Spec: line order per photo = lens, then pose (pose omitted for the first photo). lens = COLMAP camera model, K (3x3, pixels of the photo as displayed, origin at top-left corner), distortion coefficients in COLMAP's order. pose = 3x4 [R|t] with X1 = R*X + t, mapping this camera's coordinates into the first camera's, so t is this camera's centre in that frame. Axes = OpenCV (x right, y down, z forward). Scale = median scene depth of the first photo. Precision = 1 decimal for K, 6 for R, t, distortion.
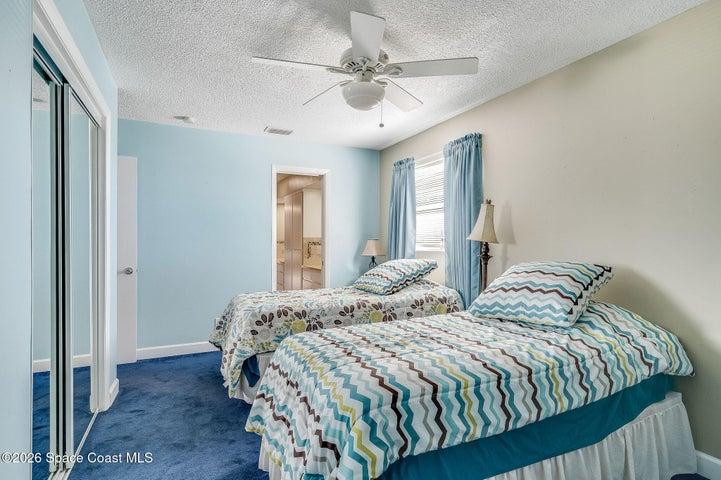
lens RADIAL K [[380.4, 0, 360.2], [0, 380.4, 244.0], [0, 0, 1]] dist [0.003351, 0.000661]
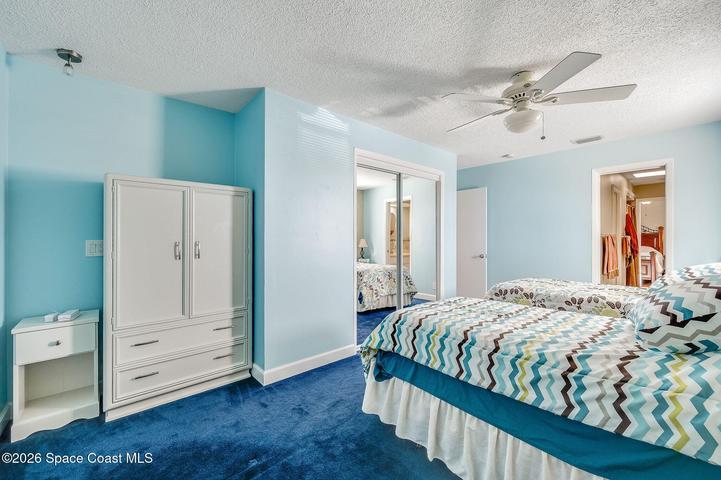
lens RADIAL K [[288.6, 0, 359.5], [0, 288.6, 238.3], [0, 0, 1]] dist [-0.004067, -0.000744]
pose [[0.274882, -0.001468, -0.961477, 0.890093], [-0.007462, 0.999965, -0.003660, 0.002042], [0.961449, 0.008180, 0.274862, 0.269929]]
